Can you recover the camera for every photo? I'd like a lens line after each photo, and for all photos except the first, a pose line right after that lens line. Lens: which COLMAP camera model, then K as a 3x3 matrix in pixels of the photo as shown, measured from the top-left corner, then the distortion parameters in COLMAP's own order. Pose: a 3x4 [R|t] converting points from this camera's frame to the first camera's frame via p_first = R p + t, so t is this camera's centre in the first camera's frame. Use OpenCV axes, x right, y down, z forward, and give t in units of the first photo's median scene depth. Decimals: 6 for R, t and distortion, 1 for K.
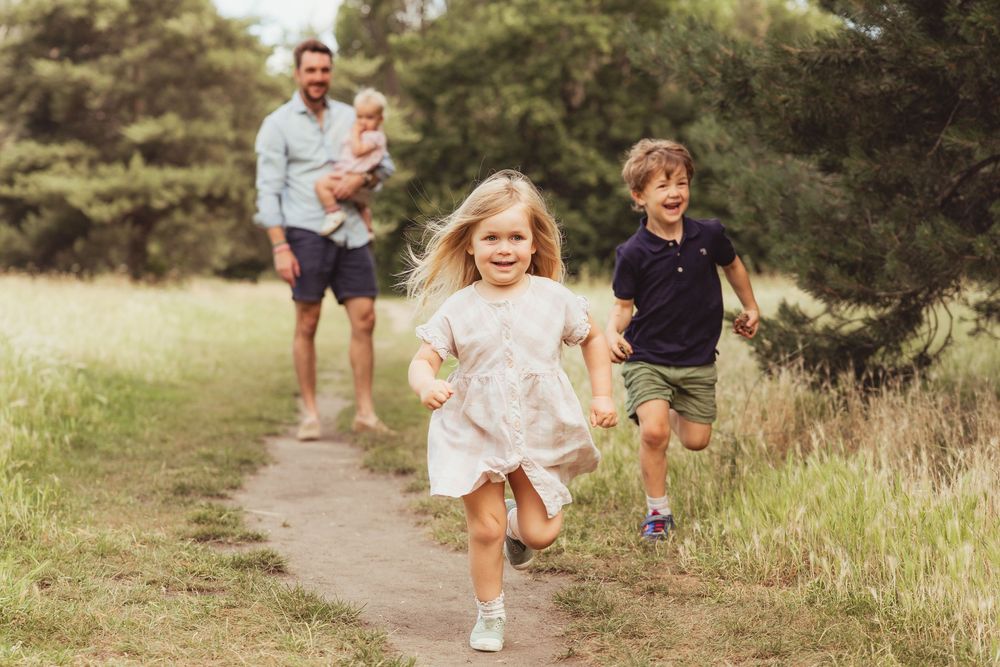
lens RADIAL K [[2128.0, 0, 500.0], [0, 2128.0, 333.5], [0, 0, 1]] dist [0.309517, -0.094912]
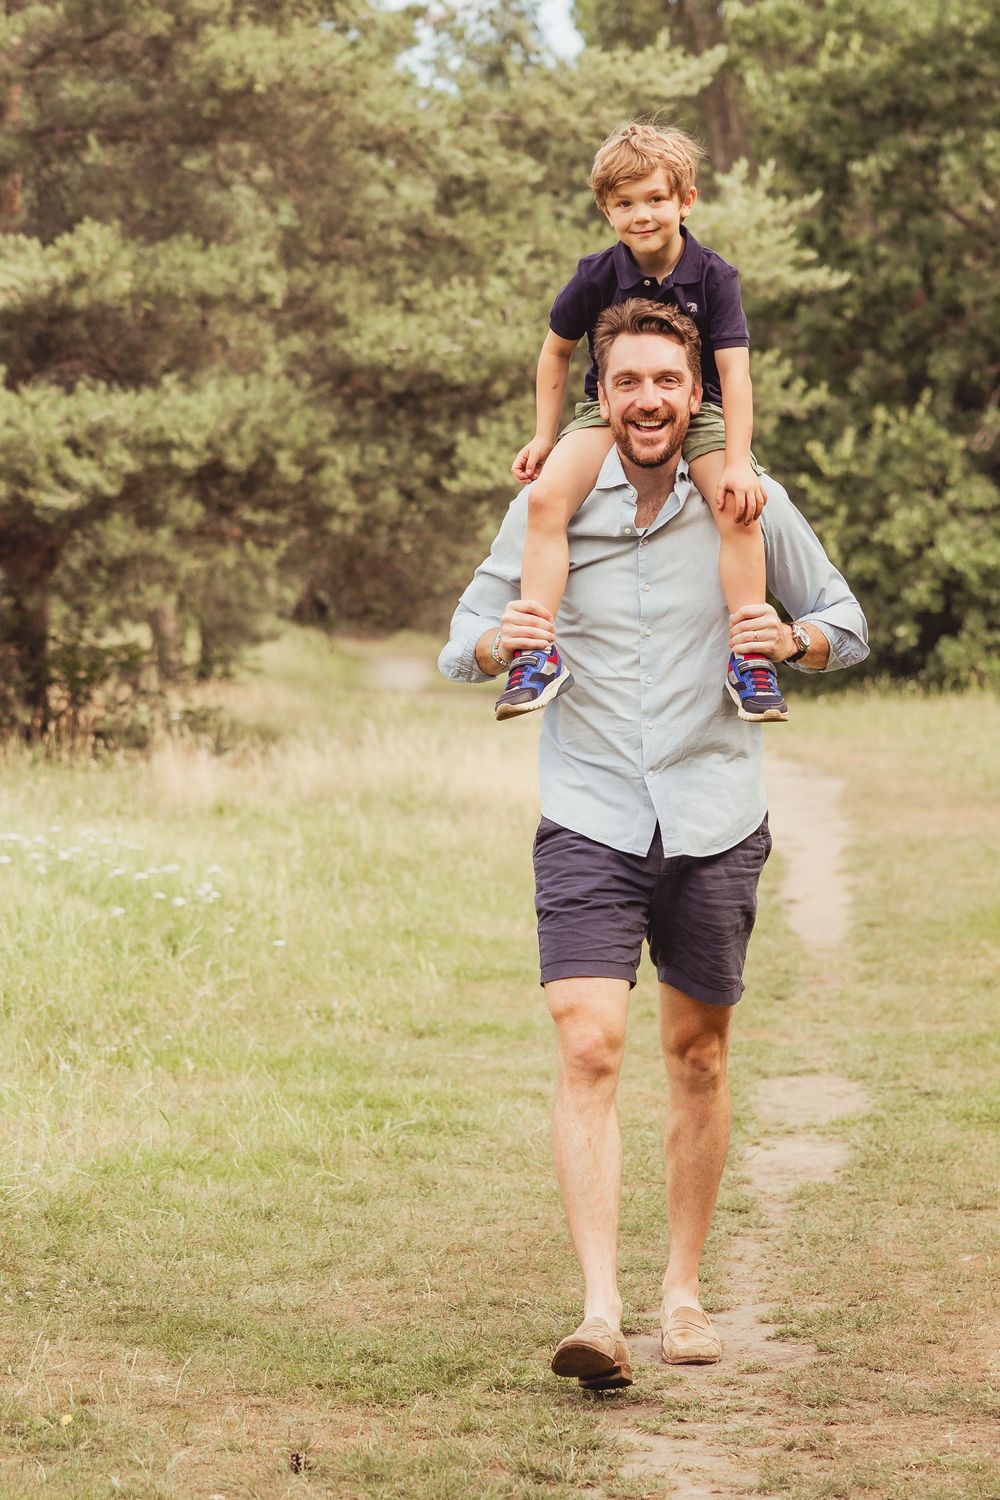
lens RADIAL K [[3192.0, 0, 500.0], [0, 3192.0, 750.0], [0, 0, 1]] dist [0.309517, -0.094912]
pose [[0.994917, 0.000128, -0.100696, -0.034531], [0.005914, 0.998199, 0.059706, -0.043022], [0.100522, -0.059998, 0.993124, 0.431825]]
